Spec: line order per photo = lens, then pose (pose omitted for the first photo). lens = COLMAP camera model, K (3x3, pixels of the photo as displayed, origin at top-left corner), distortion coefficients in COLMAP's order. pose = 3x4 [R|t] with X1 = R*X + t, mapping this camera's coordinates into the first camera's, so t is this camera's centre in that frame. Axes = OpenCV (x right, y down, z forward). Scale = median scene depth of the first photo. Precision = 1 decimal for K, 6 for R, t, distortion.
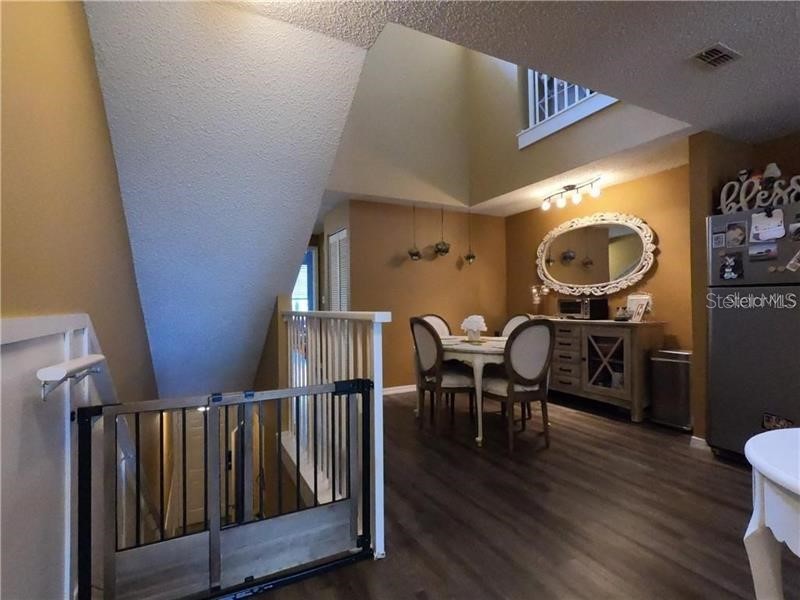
lens RADIAL K [[401.0, 0, 398.9], [0, 401.0, 299.8], [0, 0, 1]] dist [0.000726, 0.000770]
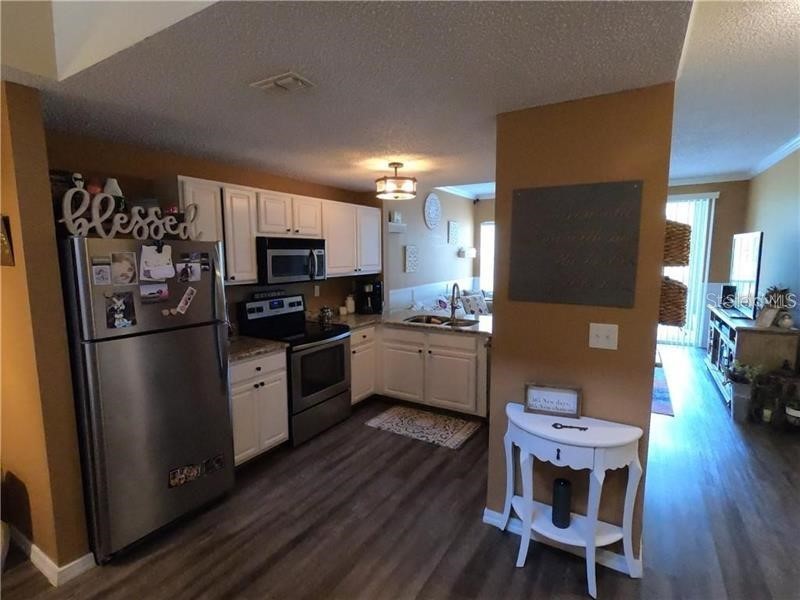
lens RADIAL K [[401.0, 0, 398.9], [0, 401.0, 299.8], [0, 0, 1]] dist [0.000726, 0.000770]
pose [[-0.529449, -0.085967, 0.843975, -0.058244], [0.002232, 0.994708, 0.102721, -0.134907], [-0.848339, 0.056269, -0.526455, 0.716076]]
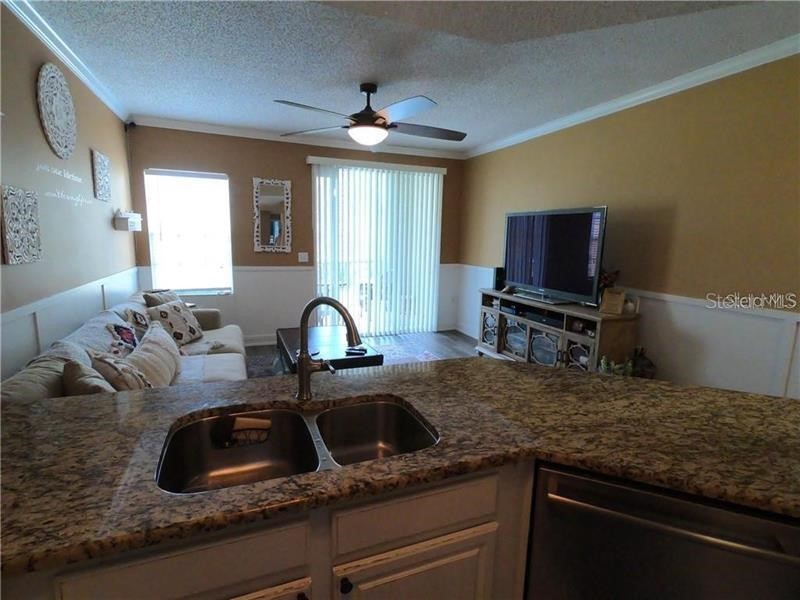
lens RADIAL K [[401.0, 0, 398.9], [0, 401.0, 299.8], [0, 0, 1]] dist [0.000726, 0.000770]
pose [[-0.995581, -0.024784, 0.090577, 0.752014], [-0.011610, 0.989629, 0.143174, -0.115236], [-0.093186, 0.141490, -0.985544, 0.316189]]
